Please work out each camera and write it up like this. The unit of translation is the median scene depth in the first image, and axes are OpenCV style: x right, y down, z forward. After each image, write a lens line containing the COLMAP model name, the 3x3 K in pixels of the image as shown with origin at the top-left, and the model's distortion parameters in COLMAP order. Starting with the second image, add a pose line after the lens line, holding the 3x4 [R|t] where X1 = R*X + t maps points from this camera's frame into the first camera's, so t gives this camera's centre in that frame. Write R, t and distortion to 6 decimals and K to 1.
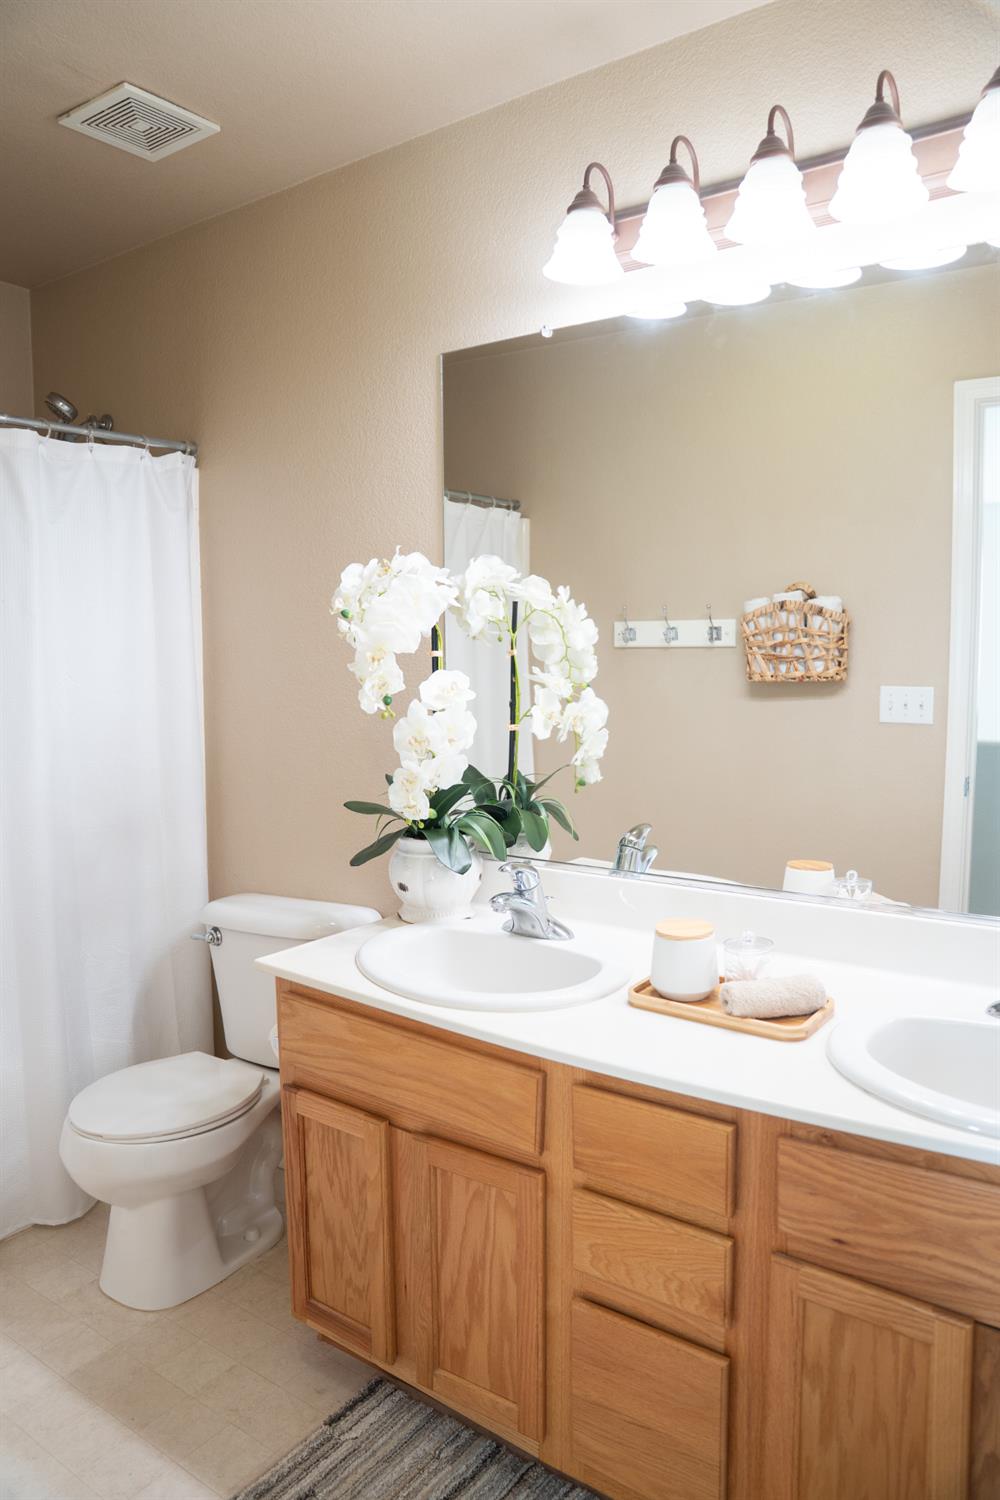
lens RADIAL K [[1056.5, 0, 500.0], [0, 1056.5, 750.0], [0, 0, 1]] dist [-0.135552, 0.102483]
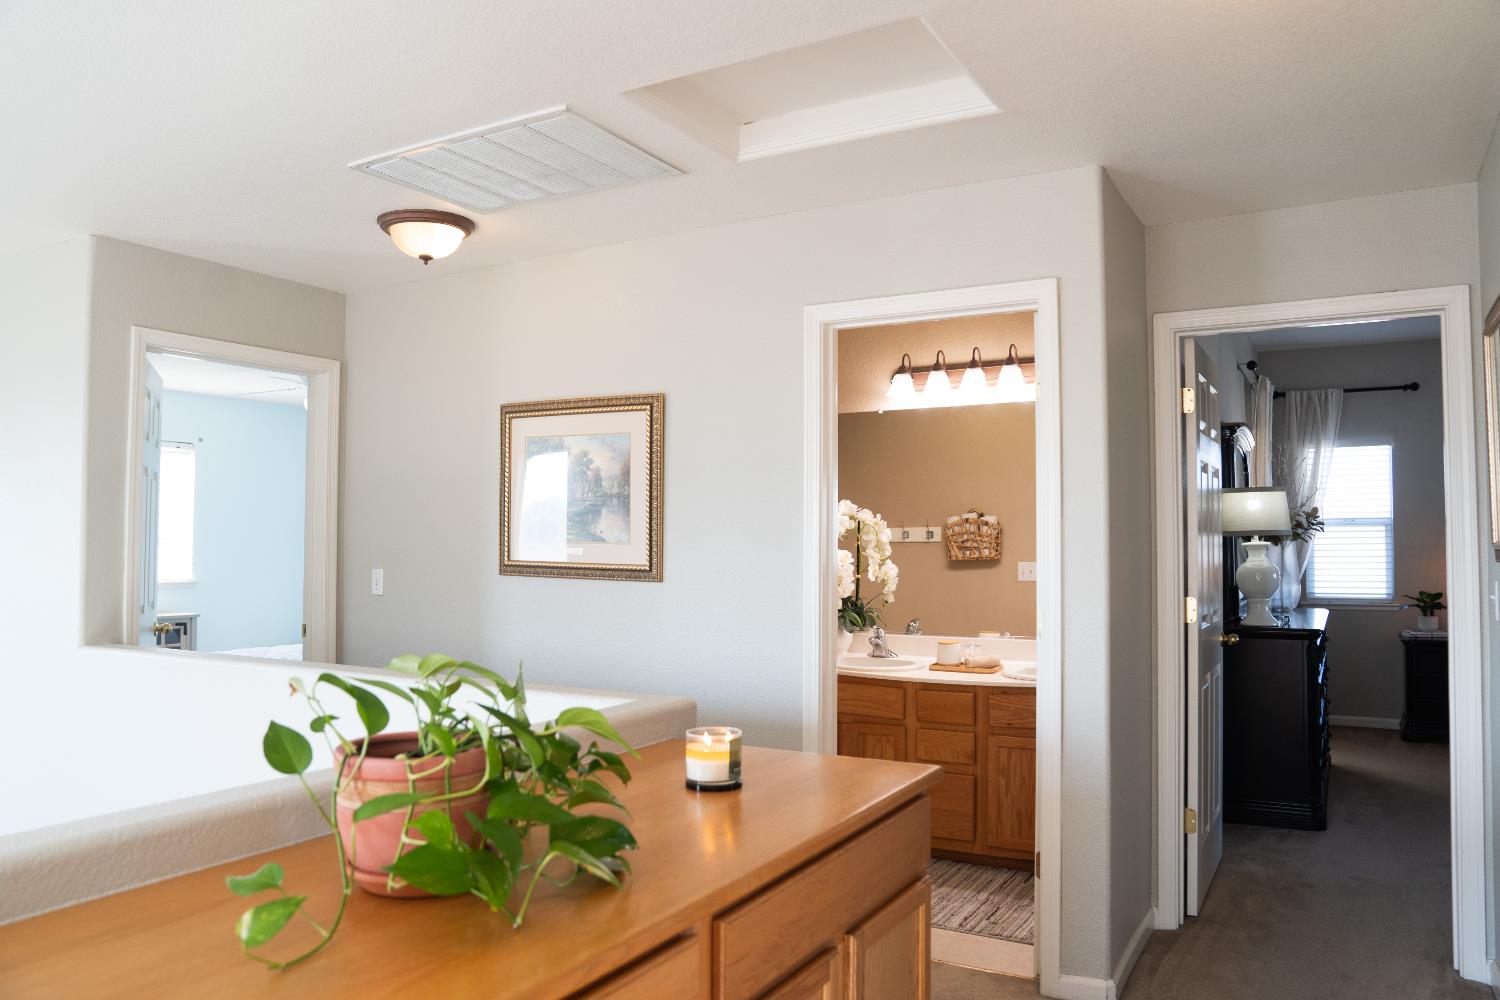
lens RADIAL K [[1056.5, 0, 750.0], [0, 1056.5, 500.0], [0, 0, 1]] dist [-0.135552, 0.102483]
pose [[0.995546, 0.013855, 0.093257, -0.410238], [-0.000734, 0.990252, -0.139285, 0.125299], [-0.094277, 0.138596, 0.985851, -1.163773]]
